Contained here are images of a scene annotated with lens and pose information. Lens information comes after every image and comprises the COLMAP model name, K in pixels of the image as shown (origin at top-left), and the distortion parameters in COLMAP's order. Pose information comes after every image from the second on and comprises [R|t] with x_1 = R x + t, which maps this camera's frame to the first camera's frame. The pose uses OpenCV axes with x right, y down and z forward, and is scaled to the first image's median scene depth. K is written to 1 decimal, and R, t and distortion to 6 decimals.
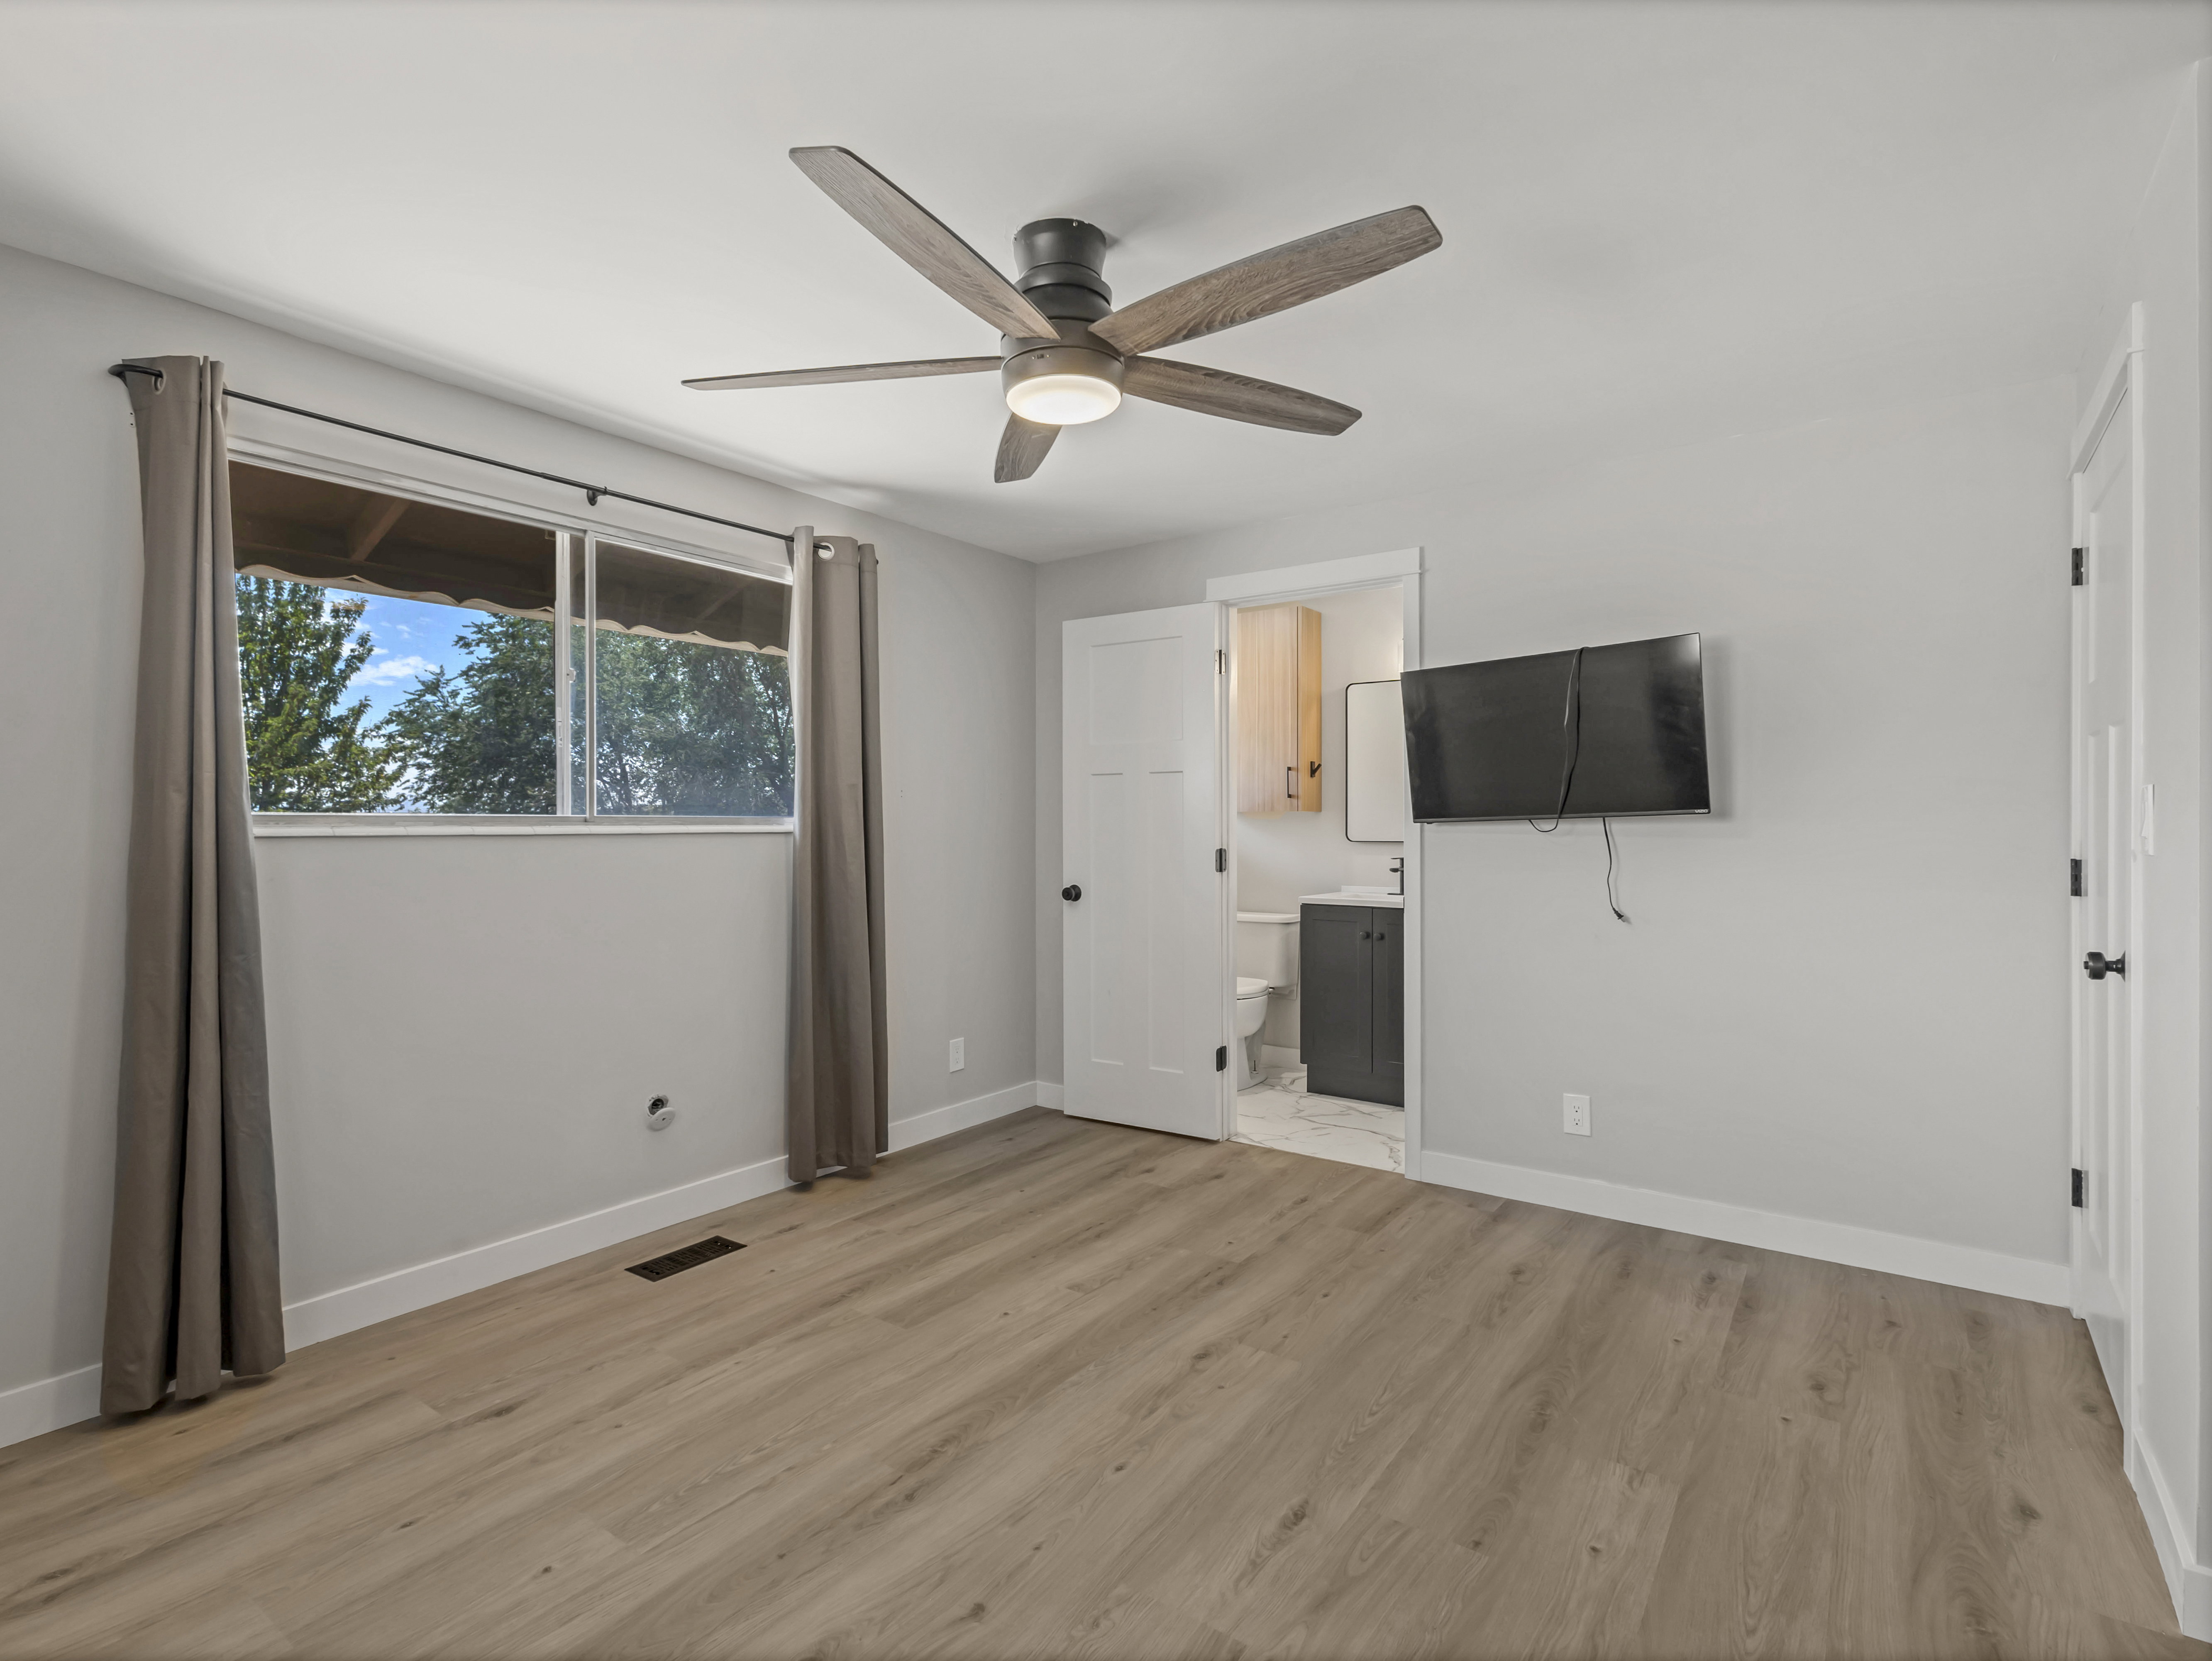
lens RADIAL K [[1078.9, 0, 1111.8], [0, 1078.9, 824.7], [0, 0, 1]] dist [0.005709, 0.000701]
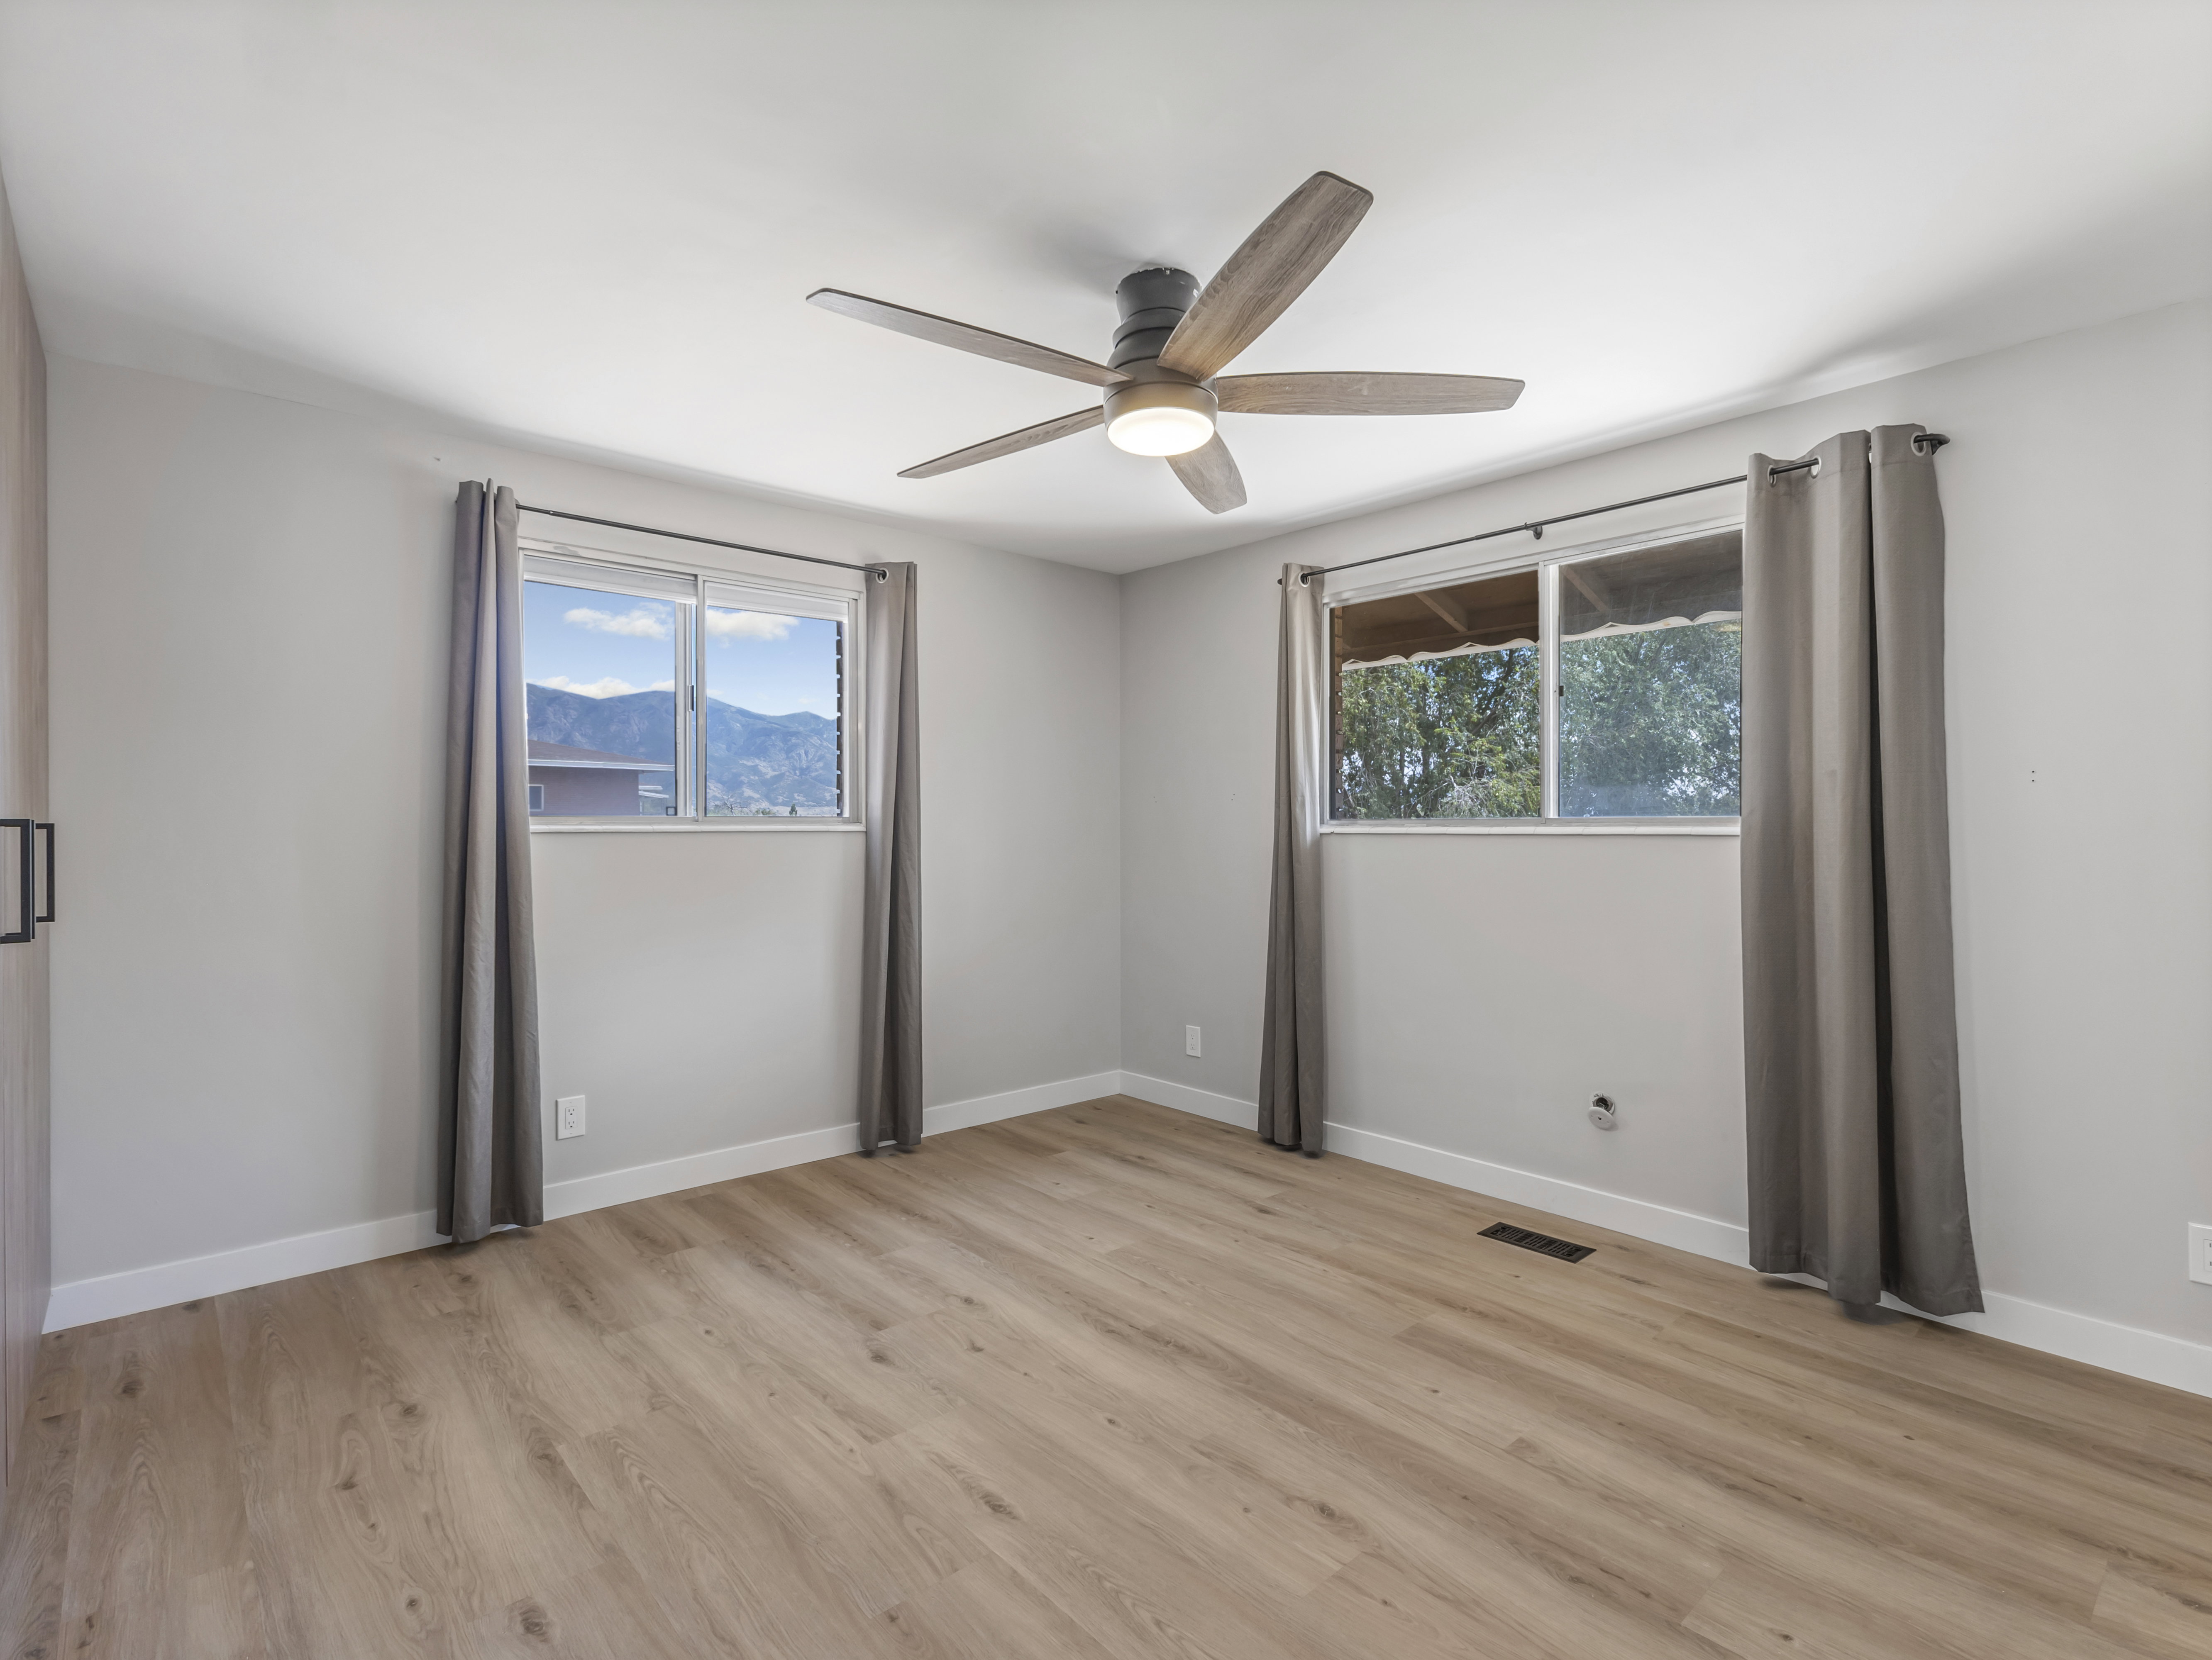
lens RADIAL K [[1078.8, 0, 1111.8], [0, 1078.8, 824.2], [0, 0, 1]] dist [0.005709, 0.000701]
pose [[-0.220055, -0.000266, -0.975487, 0.828288], [-0.000064, 1.000000, -0.000259, -0.001669], [0.975487, 0.000006, -0.220055, 0.965565]]
